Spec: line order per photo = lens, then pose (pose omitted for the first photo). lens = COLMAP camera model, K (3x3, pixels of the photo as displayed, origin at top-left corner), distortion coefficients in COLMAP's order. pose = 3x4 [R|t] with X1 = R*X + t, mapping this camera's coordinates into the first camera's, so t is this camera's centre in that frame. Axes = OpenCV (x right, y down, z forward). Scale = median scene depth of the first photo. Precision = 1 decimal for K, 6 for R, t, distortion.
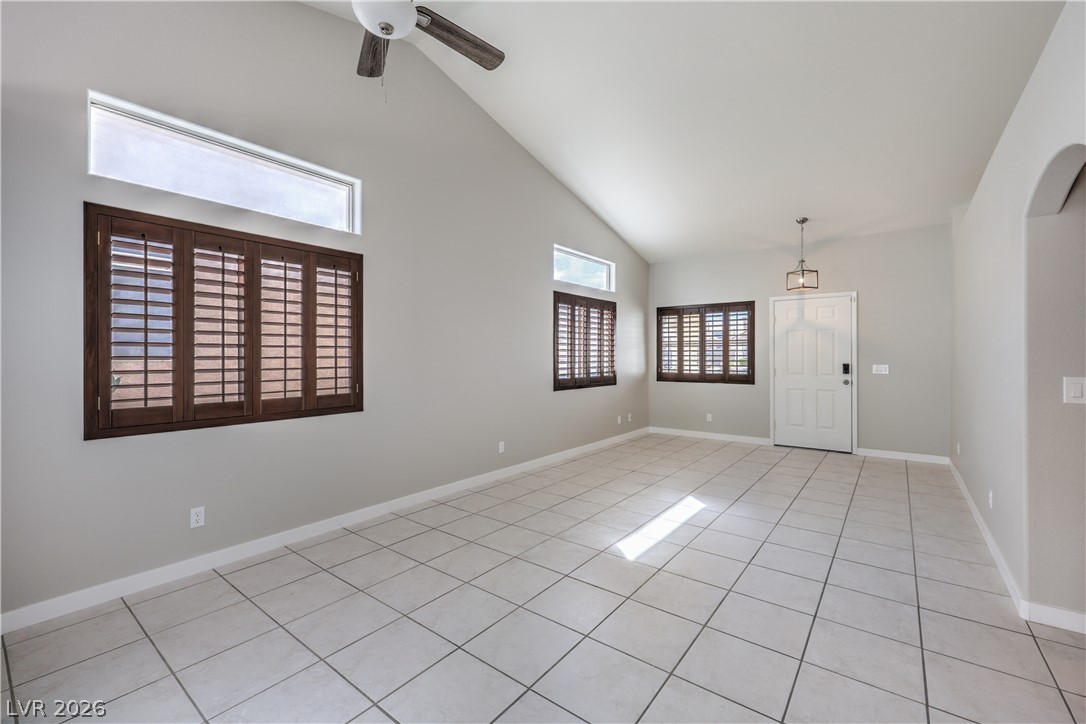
lens RADIAL K [[453.7, 0, 549.6], [0, 453.7, 353.5], [0, 0, 1]] dist [0.000006, -0.000067]
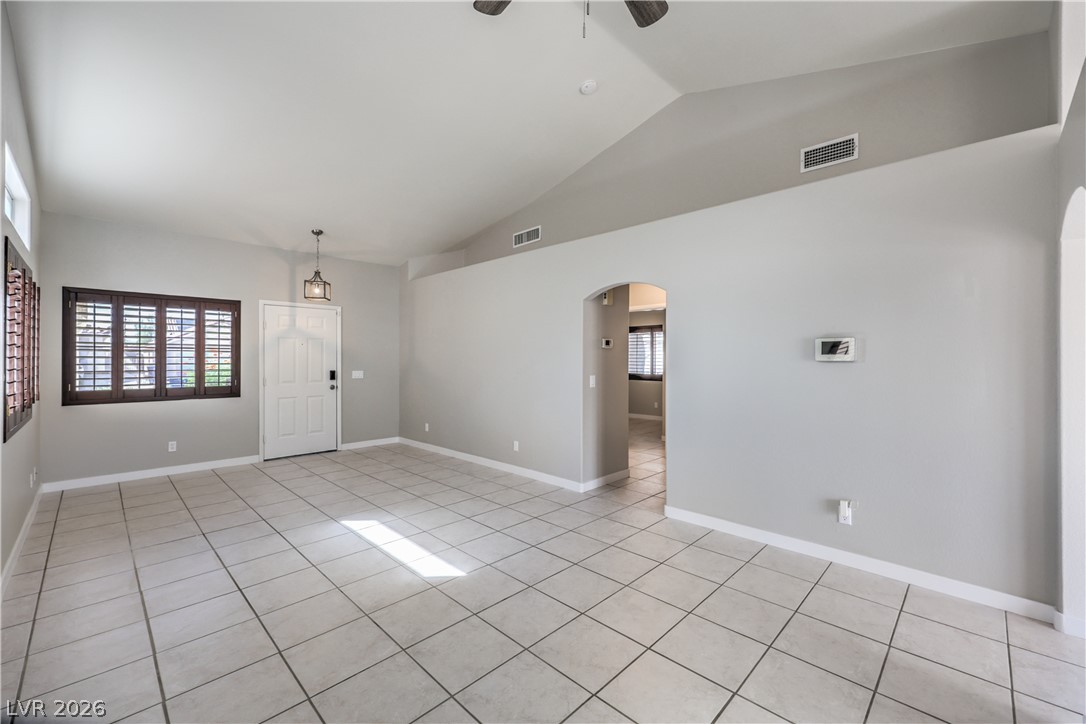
lens RADIAL K [[453.7, 0, 549.6], [0, 453.7, 353.5], [0, 0, 1]] dist [0.000006, -0.000067]
pose [[0.117030, 0.016475, 0.992992, -0.384086], [-0.003688, 0.999863, -0.016154, -0.003388], [-0.993122, -0.001772, 0.117074, 0.345214]]
